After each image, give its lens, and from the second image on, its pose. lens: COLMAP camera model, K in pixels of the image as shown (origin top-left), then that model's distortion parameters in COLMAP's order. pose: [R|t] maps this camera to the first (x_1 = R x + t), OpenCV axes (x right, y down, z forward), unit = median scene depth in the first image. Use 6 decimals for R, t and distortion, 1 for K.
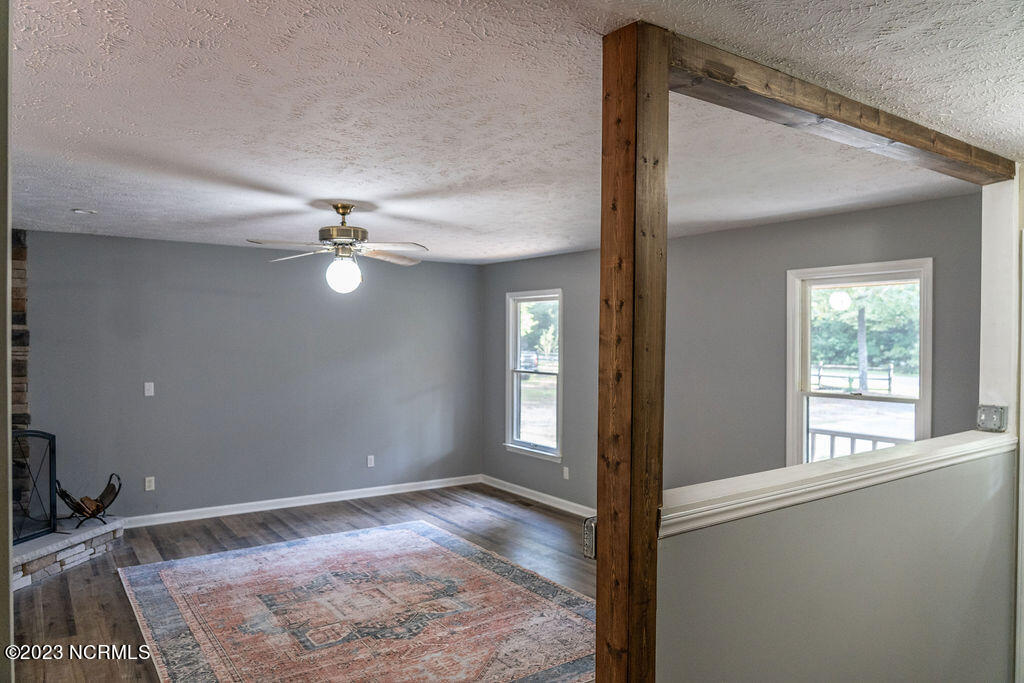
lens RADIAL K [[691.1, 0, 512.4], [0, 691.1, 340.4], [0, 0, 1]] dist [-0.003851, -0.002422]
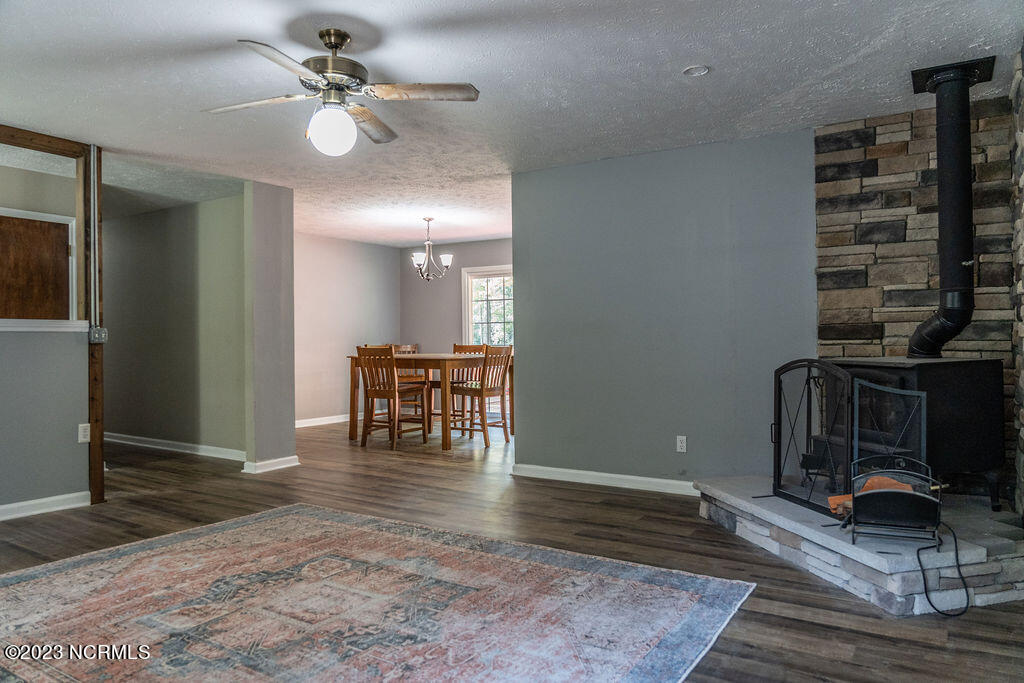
lens RADIAL K [[691.1, 0, 511.4], [0, 691.1, 341.9], [0, 0, 1]] dist [-0.003851, -0.002422]
pose [[-0.925239, 0.001161, -0.379382, -0.137958], [-0.001999, 0.999967, 0.007935, 0.117245], [0.379378, 0.008101, -0.925206, 1.722643]]
